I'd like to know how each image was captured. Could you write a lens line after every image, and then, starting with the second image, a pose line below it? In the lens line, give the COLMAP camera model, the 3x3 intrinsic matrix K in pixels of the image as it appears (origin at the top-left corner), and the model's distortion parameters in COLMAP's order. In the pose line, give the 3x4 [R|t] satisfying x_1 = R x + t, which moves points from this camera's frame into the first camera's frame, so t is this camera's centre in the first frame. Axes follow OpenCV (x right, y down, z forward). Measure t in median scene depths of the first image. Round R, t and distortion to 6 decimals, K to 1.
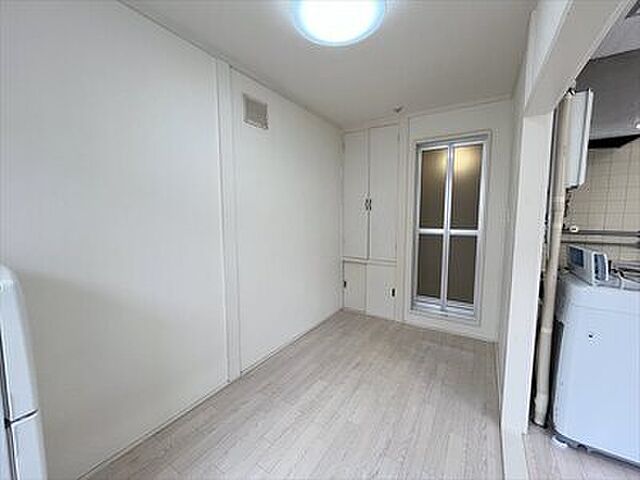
lens RADIAL K [[254.8, 0, 320.0], [0, 254.8, 240.0], [0, 0, 1]] dist [-0.001503, -0.000085]
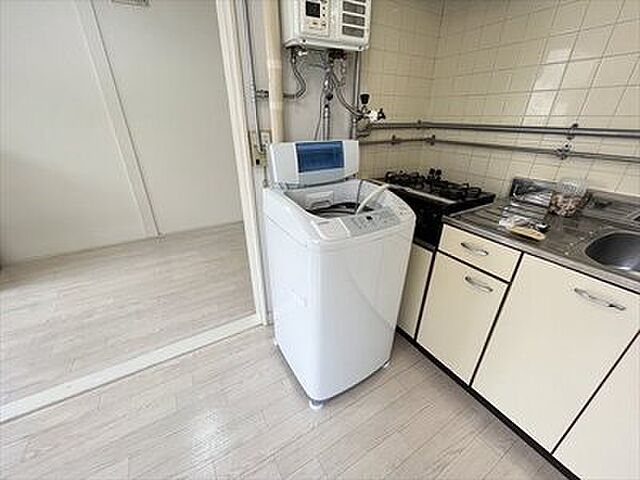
lens RADIAL K [[259.1, 0, 320.0], [0, 259.1, 240.0], [0, 0, 1]] dist [-0.001862, 0.000183]
pose [[0.890903, 0.196695, -0.409394, 0.740994], [-0.043494, 0.934167, 0.354175, 0.015234], [0.452107, -0.297729, 0.840807, 0.153145]]
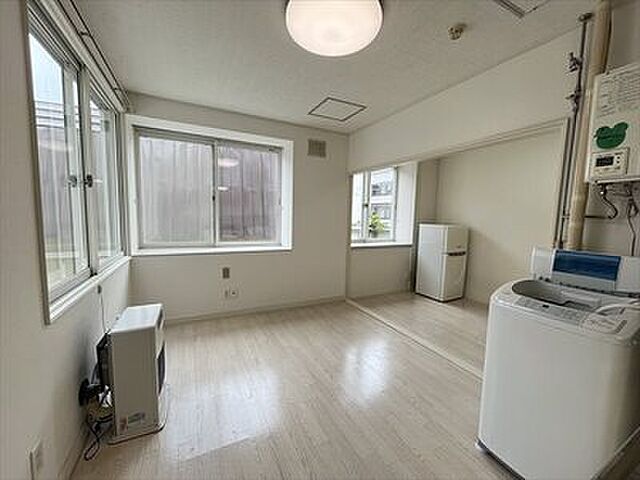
lens RADIAL K [[259.1, 0, 320.0], [0, 259.1, 240.0], [0, 0, 1]] dist [-0.001862, 0.000183]
pose [[-0.513908, 0.068443, -0.855111, 1.180406], [-0.105863, 0.984133, 0.142391, -0.021939], [0.851288, 0.163701, -0.498508, 0.343419]]
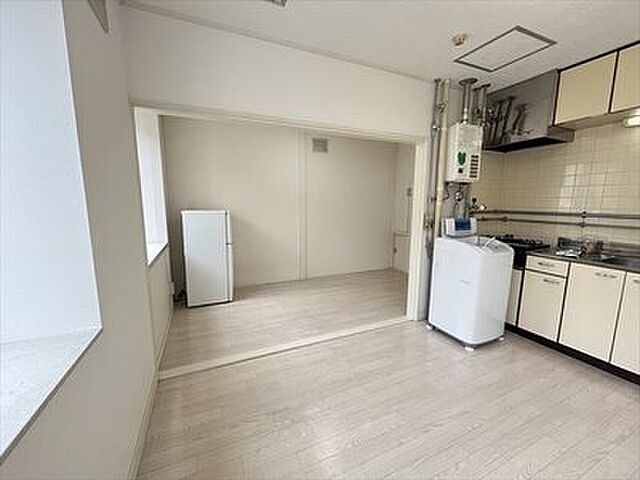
lens RADIAL K [[259.1, 0, 320.0], [0, 259.1, 240.0], [0, 0, 1]] dist [-0.001862, 0.000183]
pose [[0.832484, 0.082050, -0.547940, 0.640922], [-0.053306, 0.996247, 0.068192, 0.053705], [0.551479, -0.027560, 0.833733, -0.476081]]
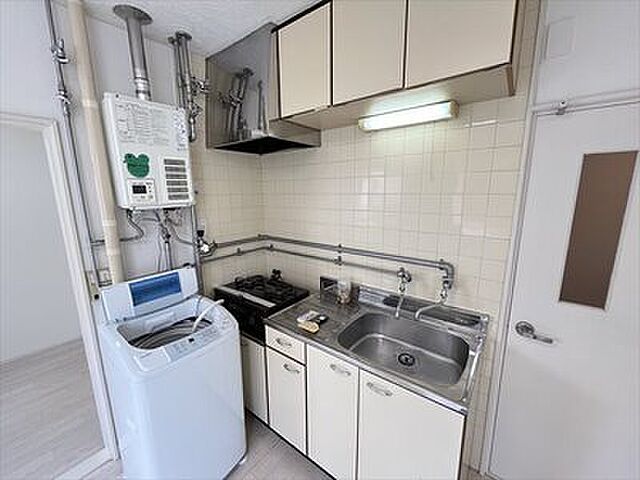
lens RADIAL K [[259.1, 0, 320.0], [0, 259.1, 240.0], [0, 0, 1]] dist [-0.001862, 0.000183]
pose [[0.995015, 0.006010, -0.099540, 0.903427], [0.003710, 0.995260, 0.097179, -0.097553], [0.099652, -0.097064, 0.990277, 0.085231]]
